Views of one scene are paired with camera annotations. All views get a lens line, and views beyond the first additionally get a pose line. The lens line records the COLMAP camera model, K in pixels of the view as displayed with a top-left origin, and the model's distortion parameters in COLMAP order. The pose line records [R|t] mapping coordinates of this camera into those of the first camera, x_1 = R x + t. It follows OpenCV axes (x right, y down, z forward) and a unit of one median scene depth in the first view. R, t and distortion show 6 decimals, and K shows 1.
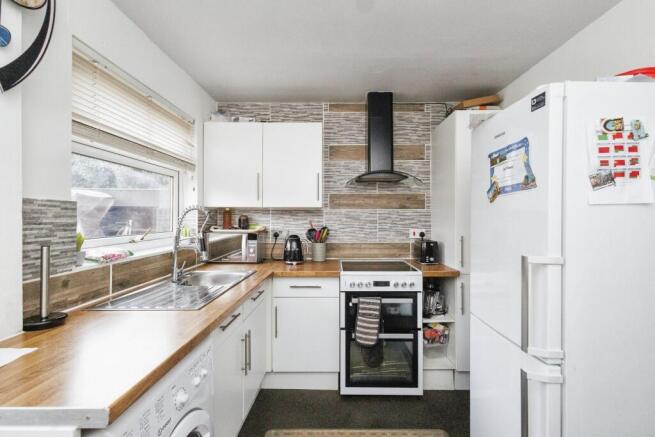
lens RADIAL K [[309.2, 0, 322.6], [0, 309.2, 214.6], [0, 0, 1]] dist [0.012237, 0.000181]
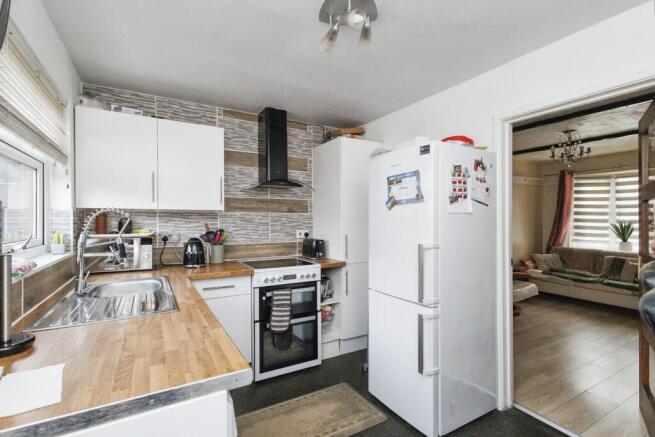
lens RADIAL K [[309.2, 0, 322.6], [0, 309.2, 214.6], [0, 0, 1]] dist [0.012237, 0.000181]
pose [[0.865225, 0.007986, 0.501319, -0.246710], [-0.004027, 0.999952, -0.008978, -0.001555], [-0.501367, 0.005749, 0.865216, -0.059445]]
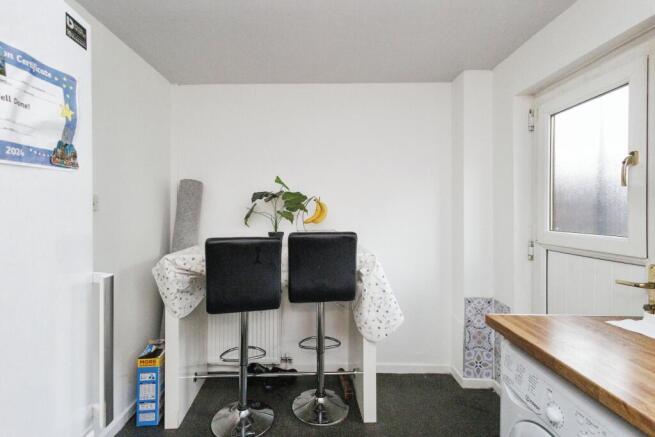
lens RADIAL K [[309.2, 0, 322.6], [0, 309.2, 214.6], [0, 0, 1]] dist [0.012237, 0.000181]
pose [[-0.999750, 0.005528, -0.021682, 0.089829], [0.005409, 0.999970, 0.005542, 0.001153], [0.021712, 0.005423, -0.999750, 0.681171]]
